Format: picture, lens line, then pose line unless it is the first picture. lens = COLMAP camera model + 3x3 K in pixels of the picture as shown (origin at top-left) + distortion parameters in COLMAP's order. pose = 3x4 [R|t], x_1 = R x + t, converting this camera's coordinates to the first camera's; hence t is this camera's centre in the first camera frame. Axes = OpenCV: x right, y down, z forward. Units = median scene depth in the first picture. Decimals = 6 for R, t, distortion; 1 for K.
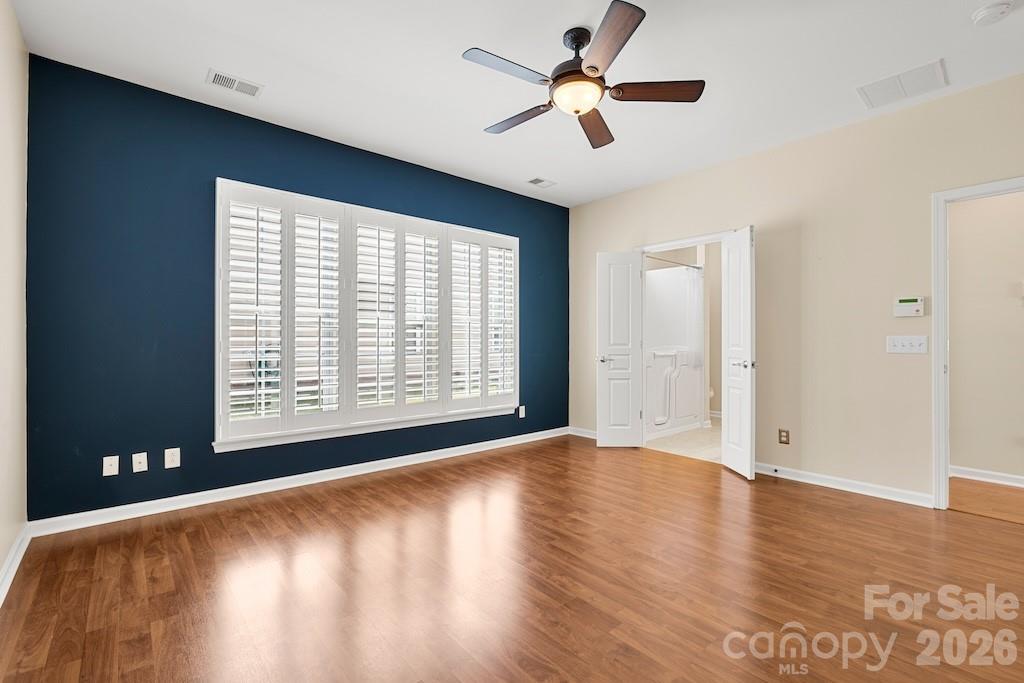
lens RADIAL K [[455.3, 0, 512.0], [0, 455.3, 341.5], [0, 0, 1]] dist [0.001024, 0.000071]
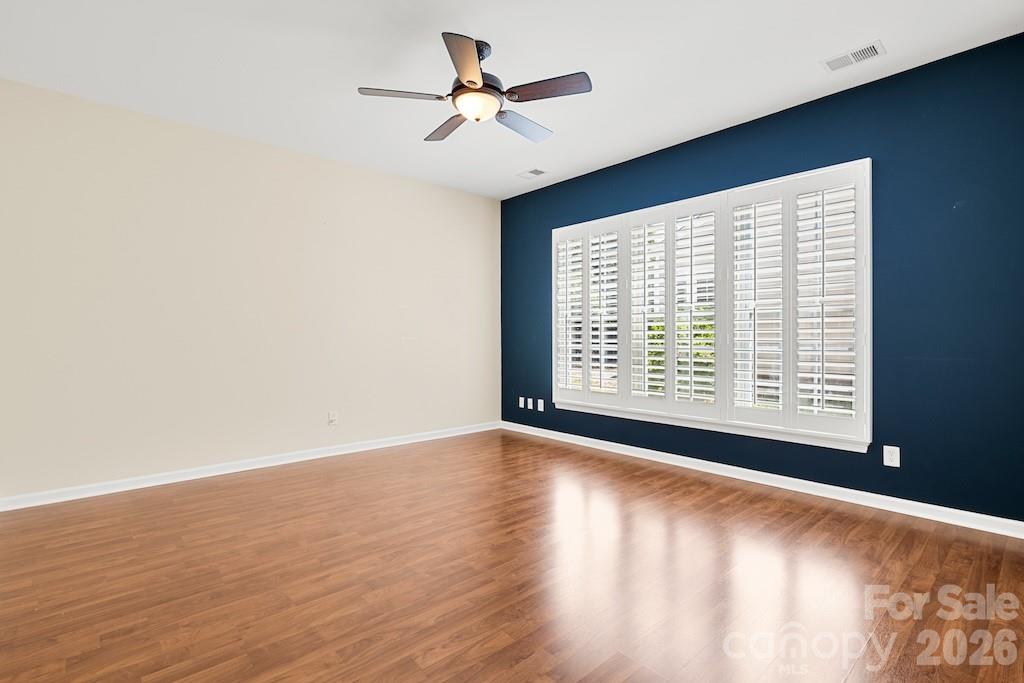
lens RADIAL K [[478.6, 0, 507.3], [0, 478.6, 339.3], [0, 0, 1]] dist [-0.005655, 0.000130]
pose [[0.013442, 0.006614, -0.999888, 0.773858], [0.008743, 0.999939, 0.006732, -0.001007], [0.999871, -0.008833, 0.013383, 0.644165]]
